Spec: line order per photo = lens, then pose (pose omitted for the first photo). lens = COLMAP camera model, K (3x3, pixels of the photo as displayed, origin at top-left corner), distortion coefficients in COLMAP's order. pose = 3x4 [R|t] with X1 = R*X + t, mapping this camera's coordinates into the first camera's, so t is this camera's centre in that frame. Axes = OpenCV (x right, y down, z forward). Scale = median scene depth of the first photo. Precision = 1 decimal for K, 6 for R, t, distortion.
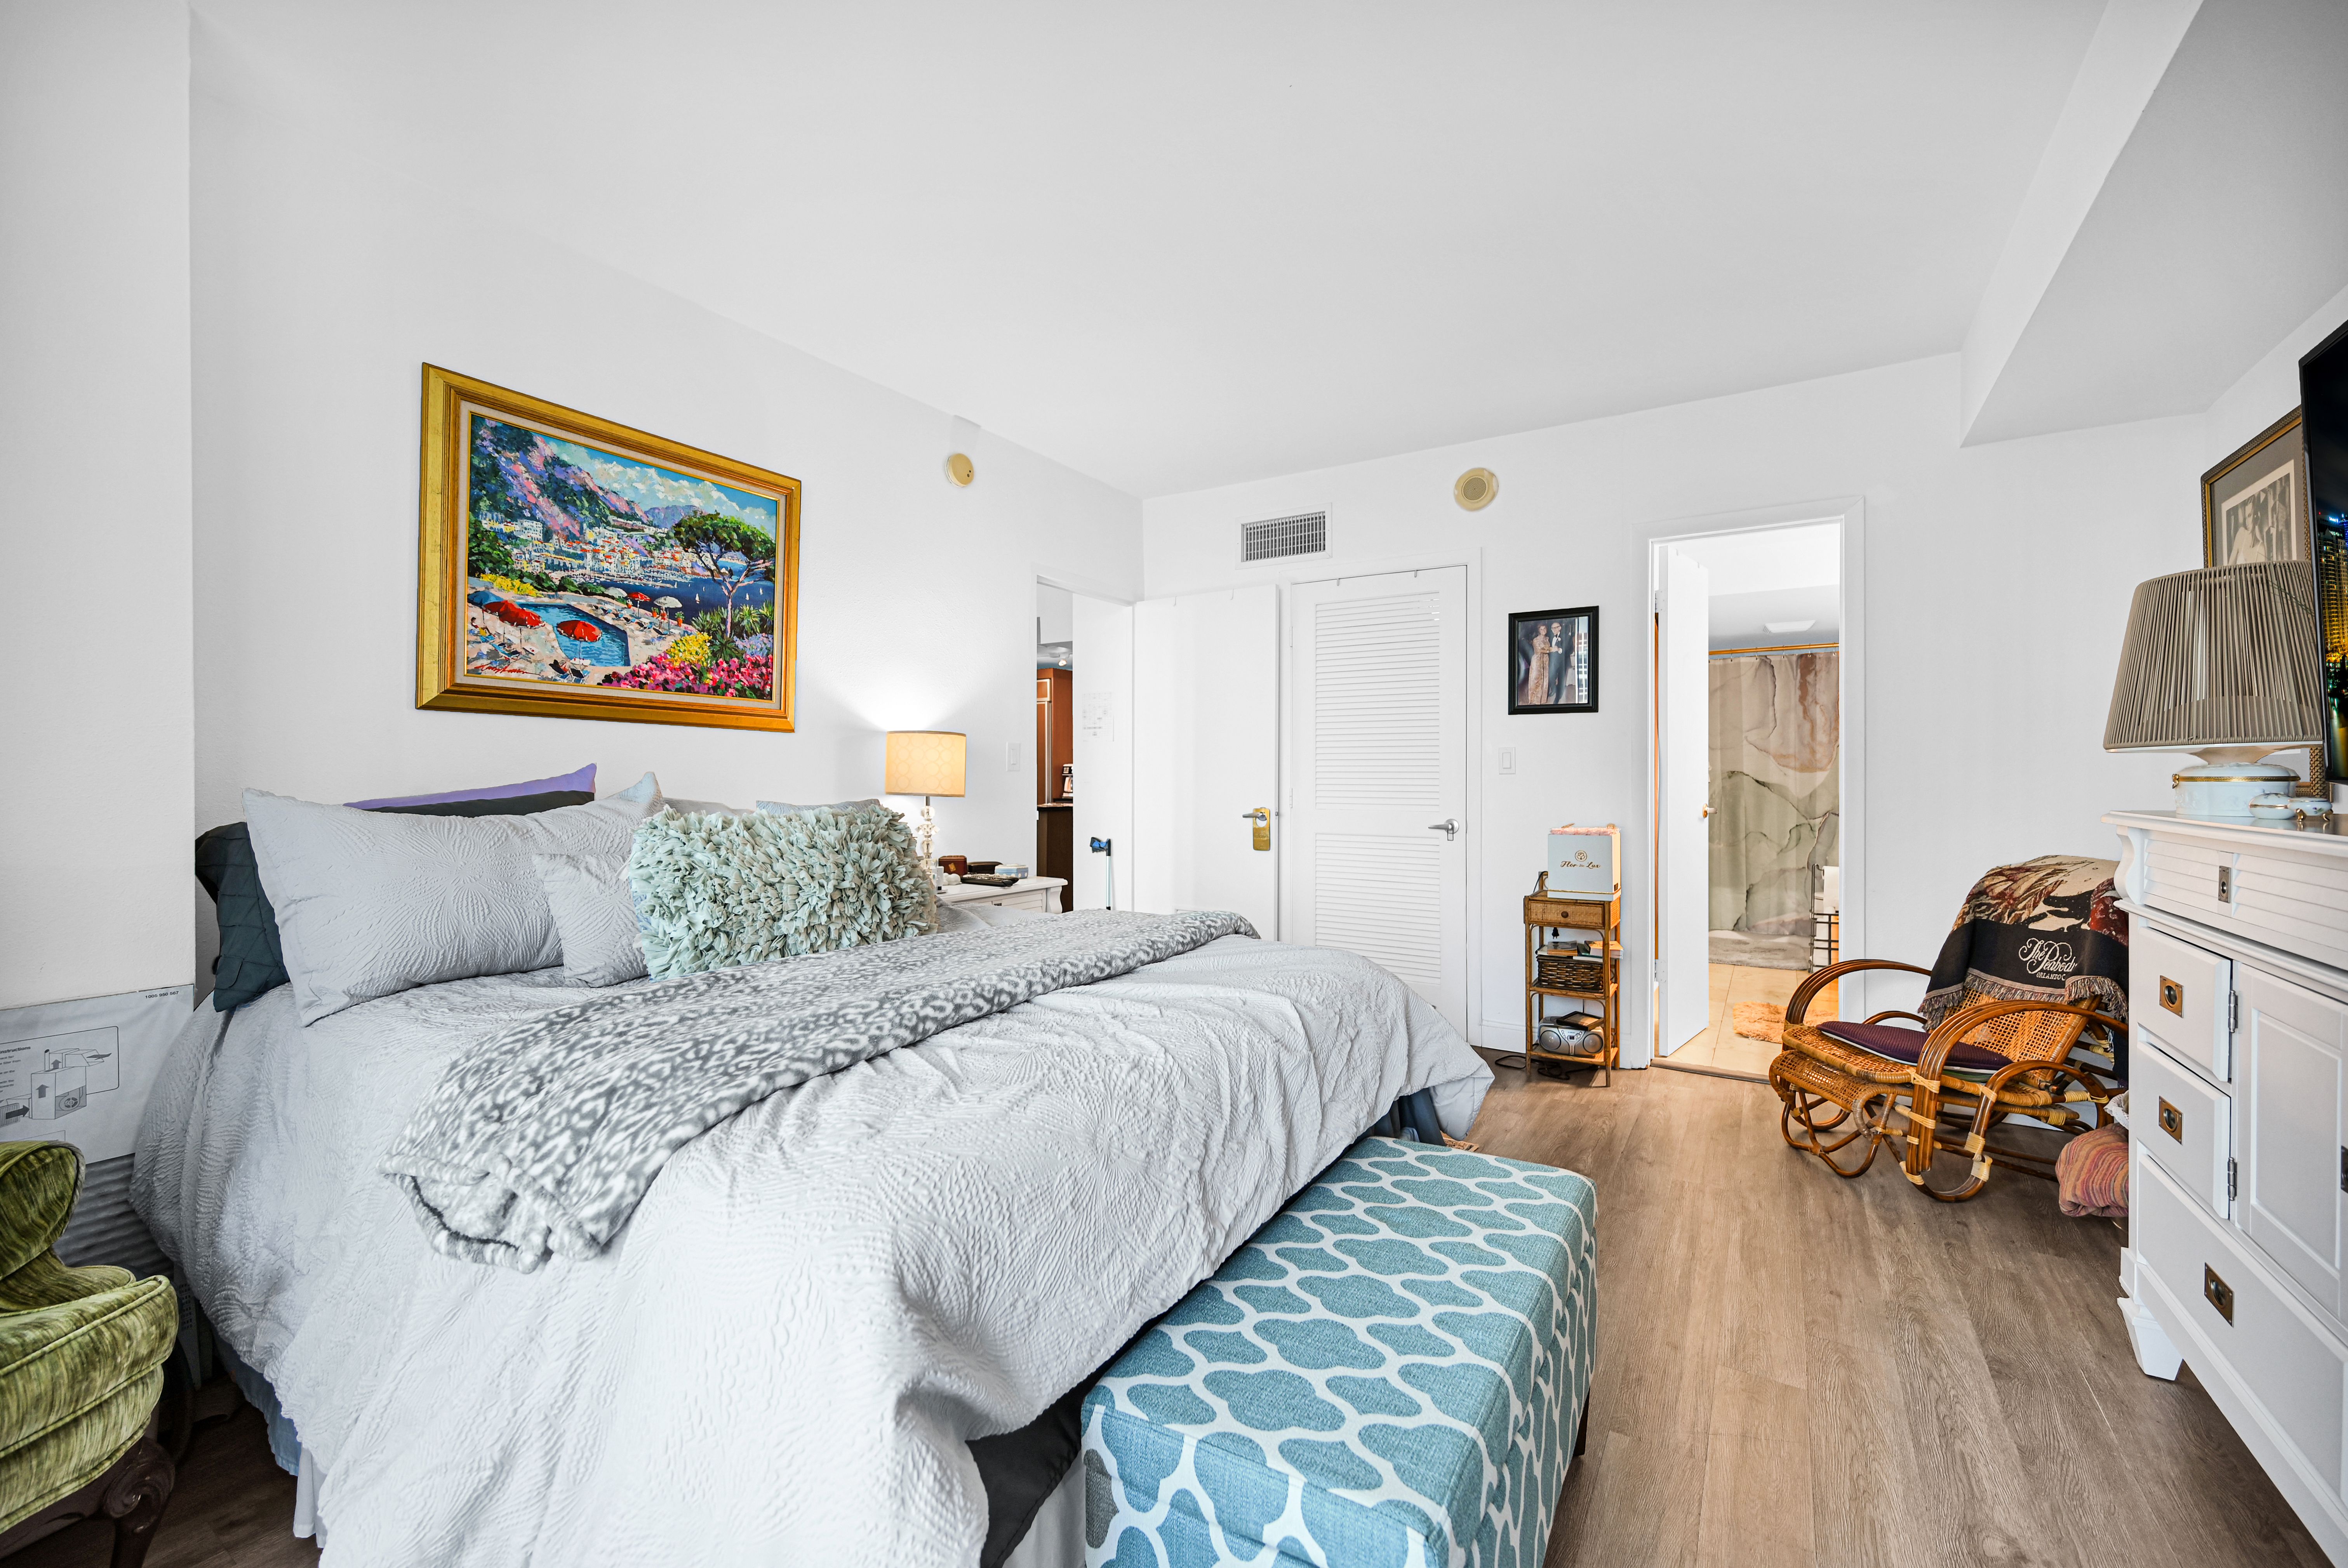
lens RADIAL K [[948.5, 0, 1195.2], [0, 948.5, 781.3], [0, 0, 1]] dist [-0.001167, 0.000246]
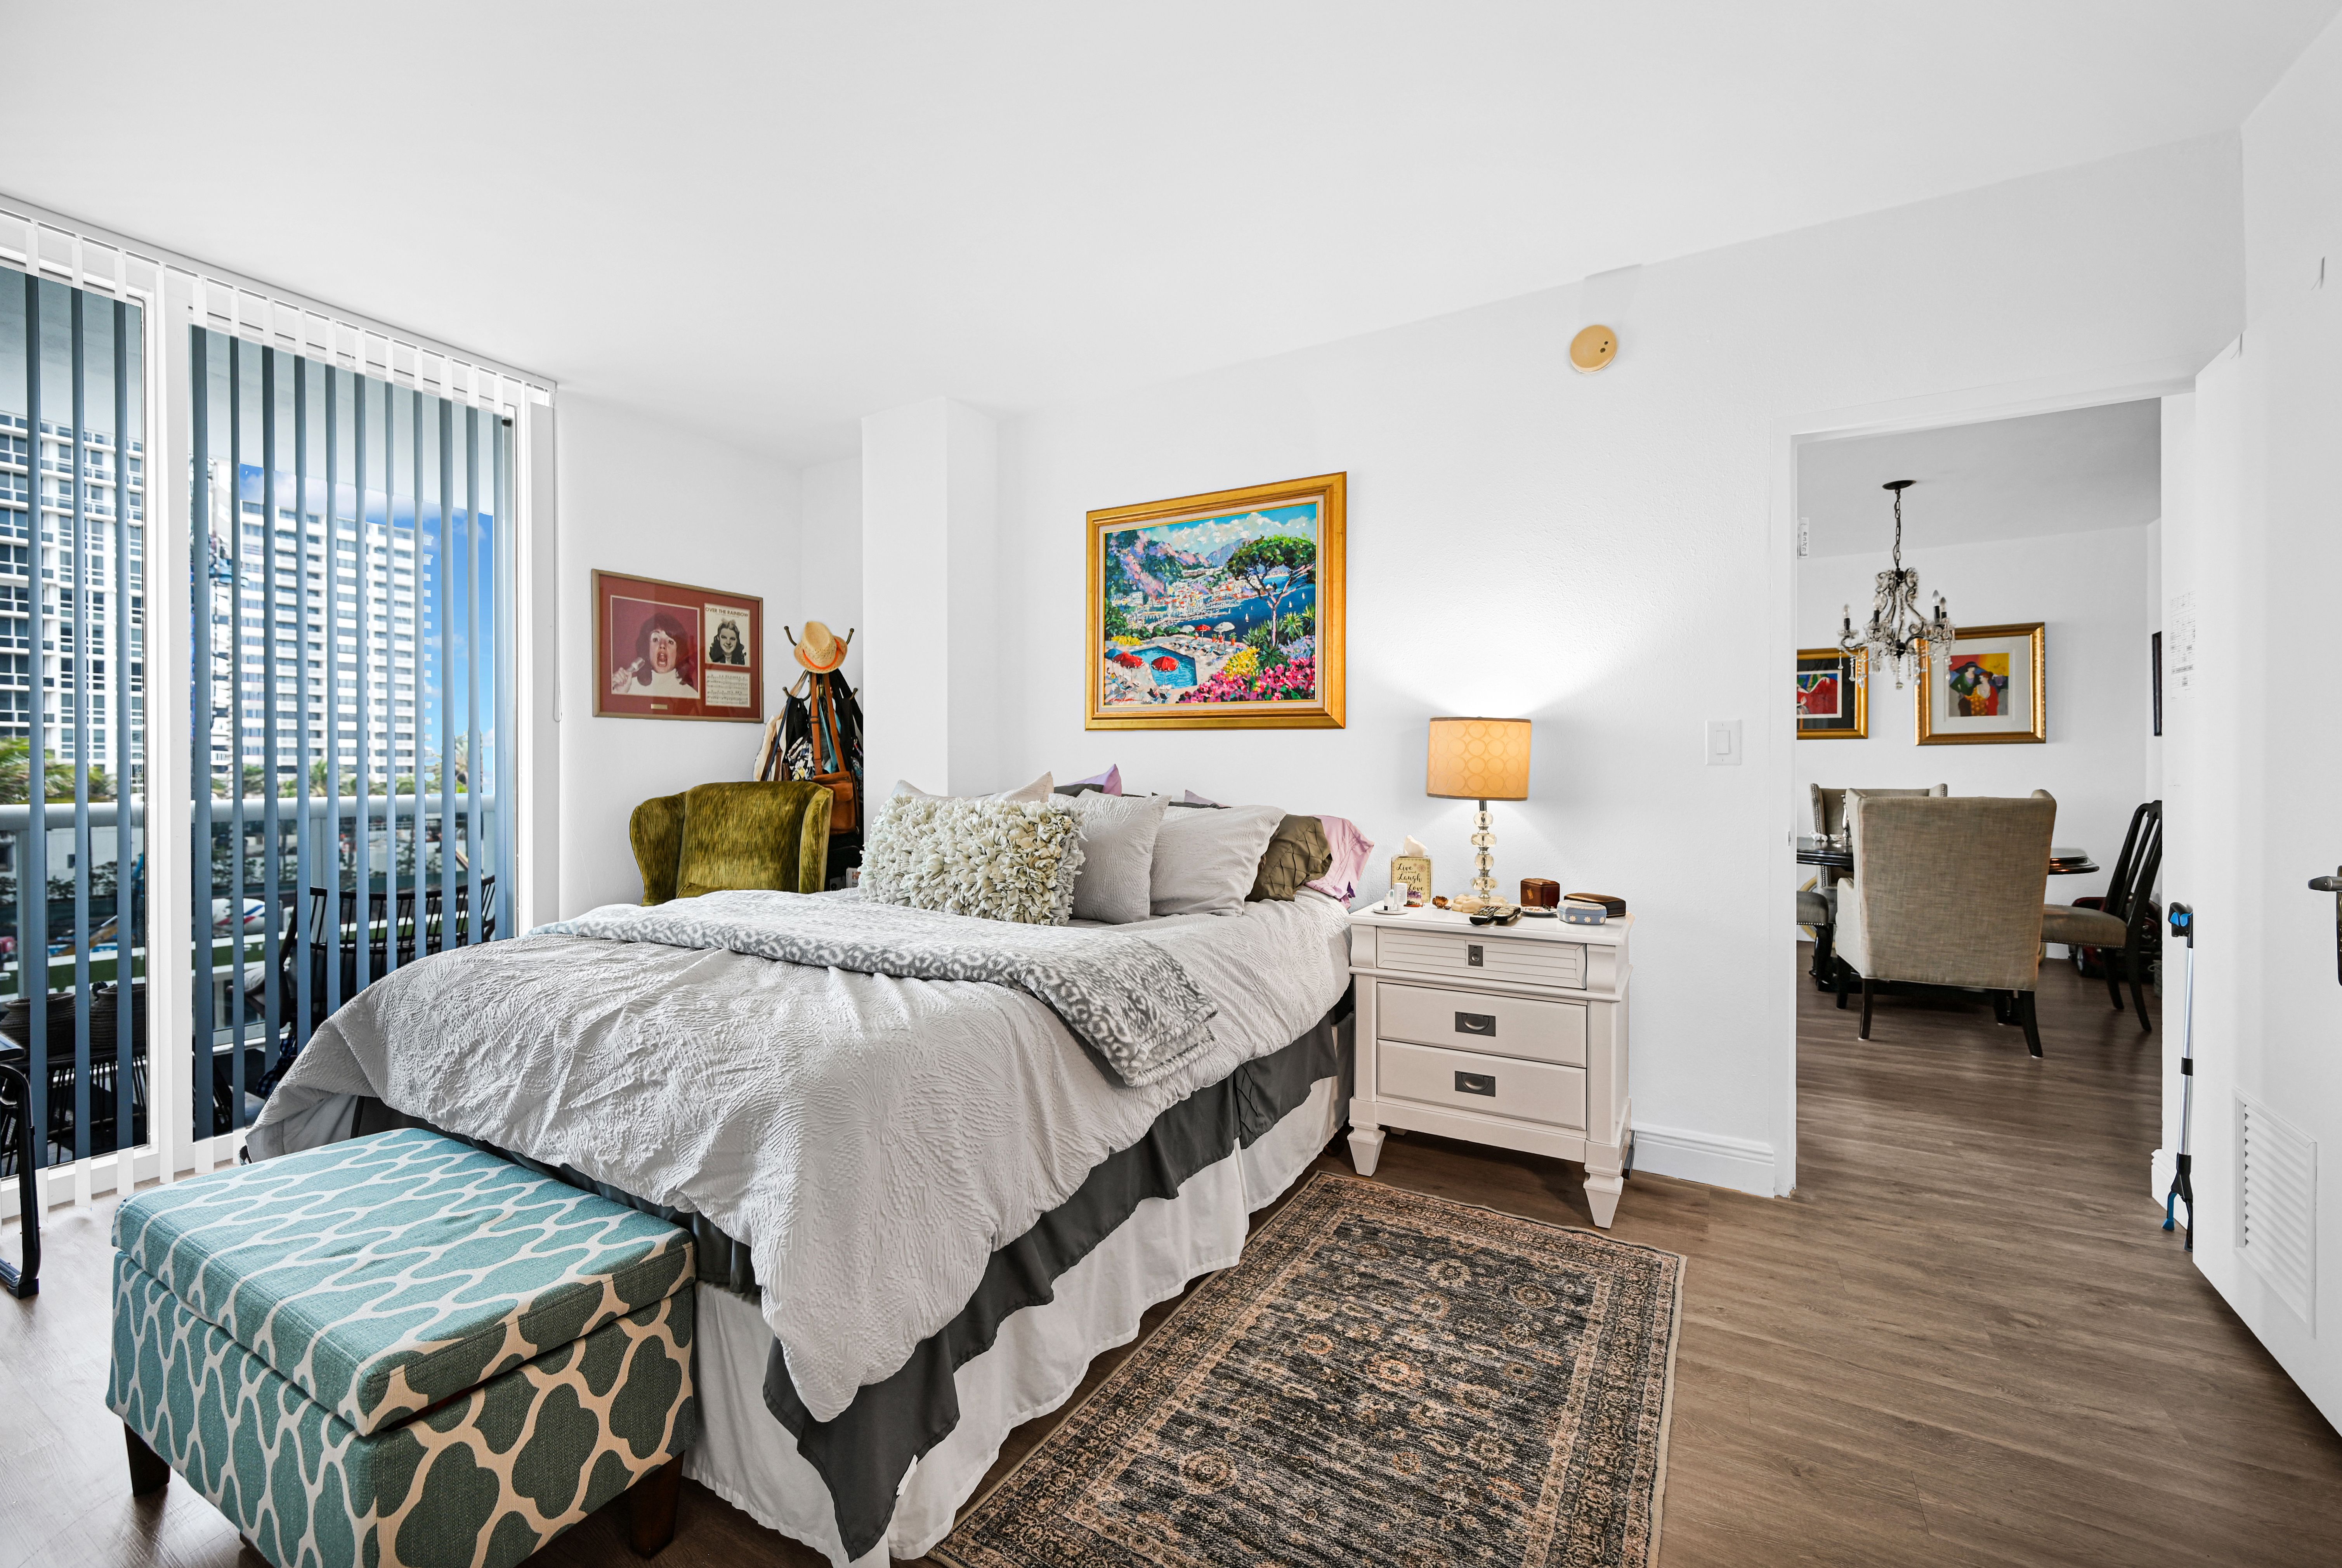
lens RADIAL K [[946.1, 0, 1158.1], [0, 946.1, 770.3], [0, 0, 1]] dist [-0.001167, 0.000246]
pose [[0.003362, -0.001924, -0.999992, 0.652642], [-0.009221, 0.999956, -0.001955, -0.006196], [0.999952, 0.009228, 0.003344, 0.946181]]
